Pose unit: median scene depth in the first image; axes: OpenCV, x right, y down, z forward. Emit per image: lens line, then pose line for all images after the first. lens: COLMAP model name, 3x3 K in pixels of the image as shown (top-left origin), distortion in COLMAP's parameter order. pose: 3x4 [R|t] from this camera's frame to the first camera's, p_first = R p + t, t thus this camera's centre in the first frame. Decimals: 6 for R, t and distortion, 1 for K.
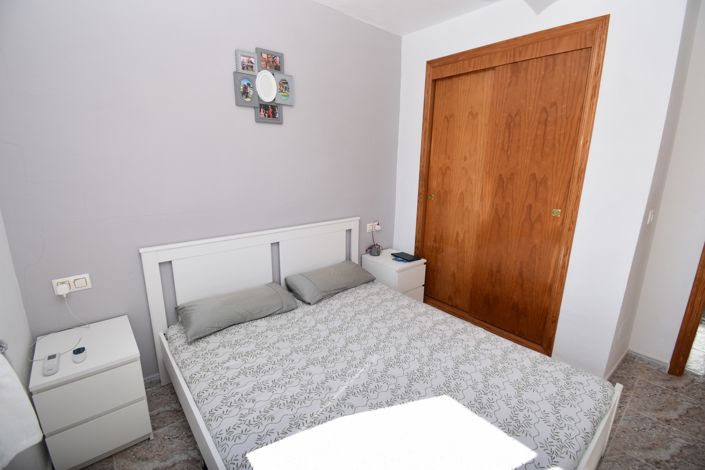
lens RADIAL K [[309.9, 0, 352.6], [0, 309.9, 235.0], [0, 0, 1]] dist [0.003111, -0.015816]
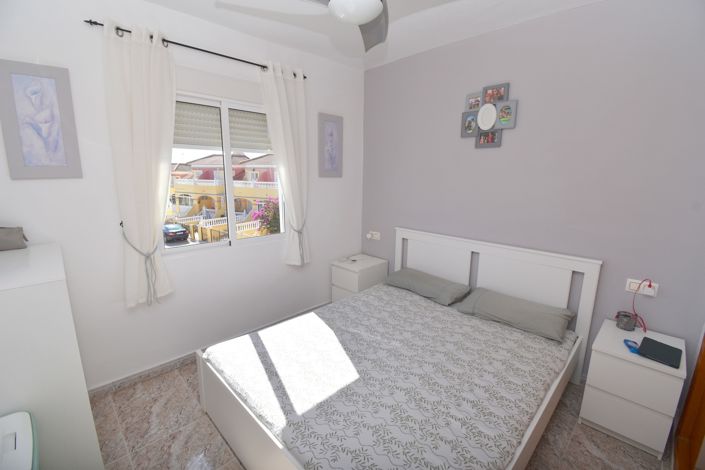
lens RADIAL K [[309.9, 0, 350.3], [0, 309.9, 233.5], [0, 0, 1]] dist [0.003111, -0.015816]
pose [[0.064050, 0.181344, -0.981332, 0.919372], [-0.251150, 0.954630, 0.160017, -0.120058], [0.965827, 0.236213, 0.106688, 0.488338]]
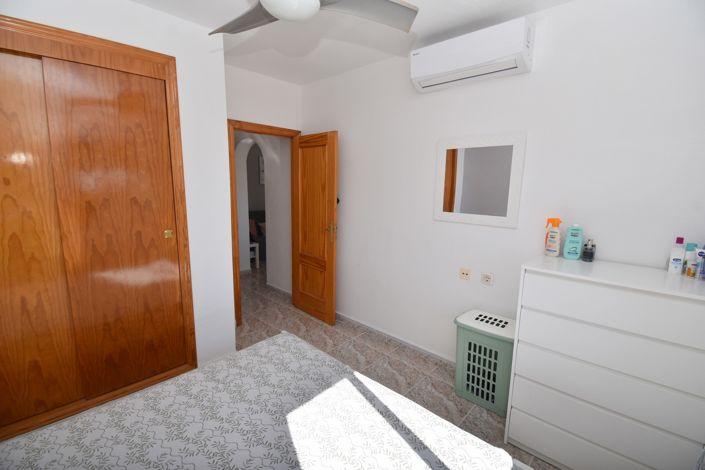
lens RADIAL K [[309.9, 0, 355.6], [0, 309.9, 234.6], [0, 0, 1]] dist [0.003111, -0.015816]
pose [[-0.123461, -0.169636, 0.977743, -0.416524], [0.225164, 0.954794, 0.194086, -0.129176], [-0.966467, 0.244115, -0.079684, 0.490919]]
